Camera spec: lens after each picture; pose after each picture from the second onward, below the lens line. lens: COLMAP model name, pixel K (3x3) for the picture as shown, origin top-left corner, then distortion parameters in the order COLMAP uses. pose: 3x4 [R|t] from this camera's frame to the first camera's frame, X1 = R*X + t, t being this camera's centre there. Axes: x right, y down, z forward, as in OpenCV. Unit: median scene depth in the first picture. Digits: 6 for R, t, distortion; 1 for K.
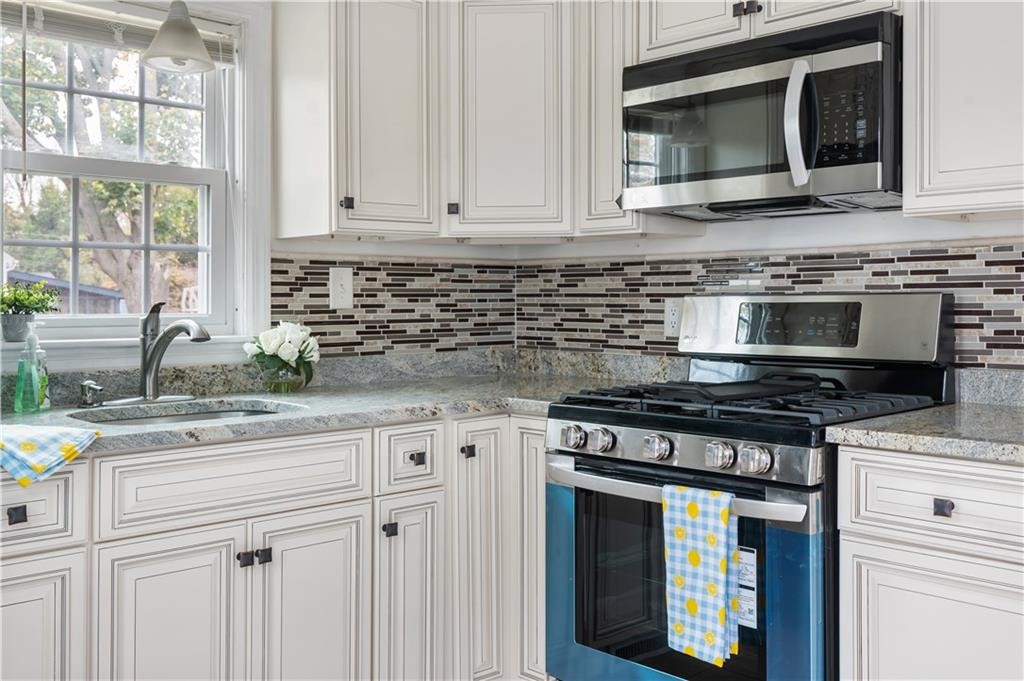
lens RADIAL K [[963.9, 0, 512.0], [0, 963.9, 340.5], [0, 0, 1]] dist [-0.001166, 0.000848]
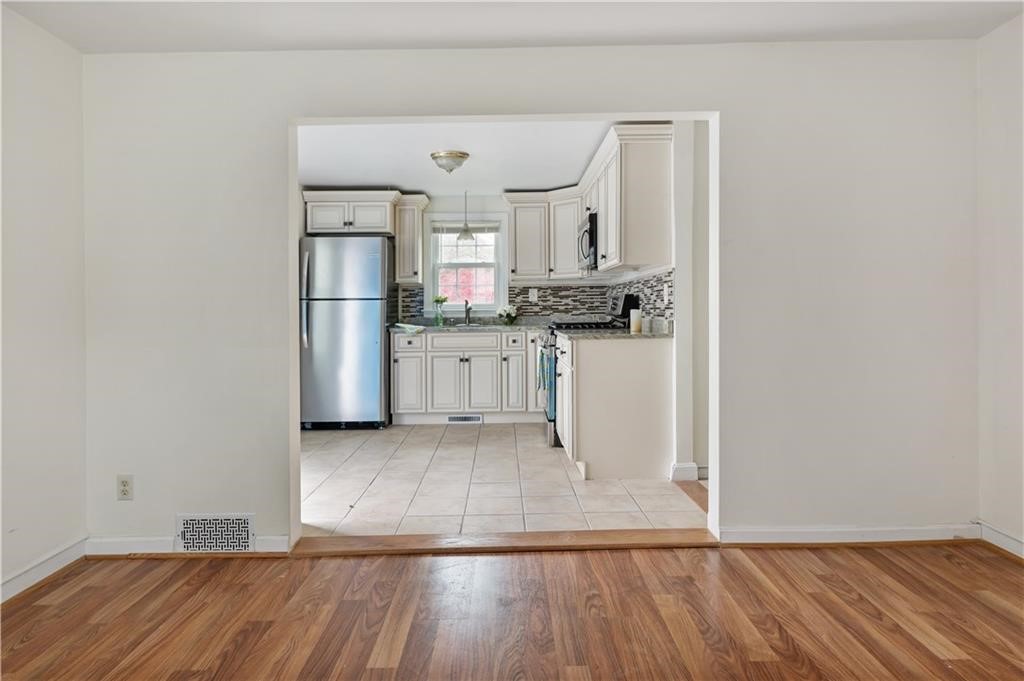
lens RADIAL K [[760.6, 0, 650.8], [0, 760.6, 277.3], [0, 0, 1]] dist [0.004736, 0.002131]
pose [[0.805578, -0.031833, -0.591635, 1.679485], [-0.013388, 0.997323, -0.071890, 0.066353], [0.592339, 0.065834, 0.802995, -0.854757]]
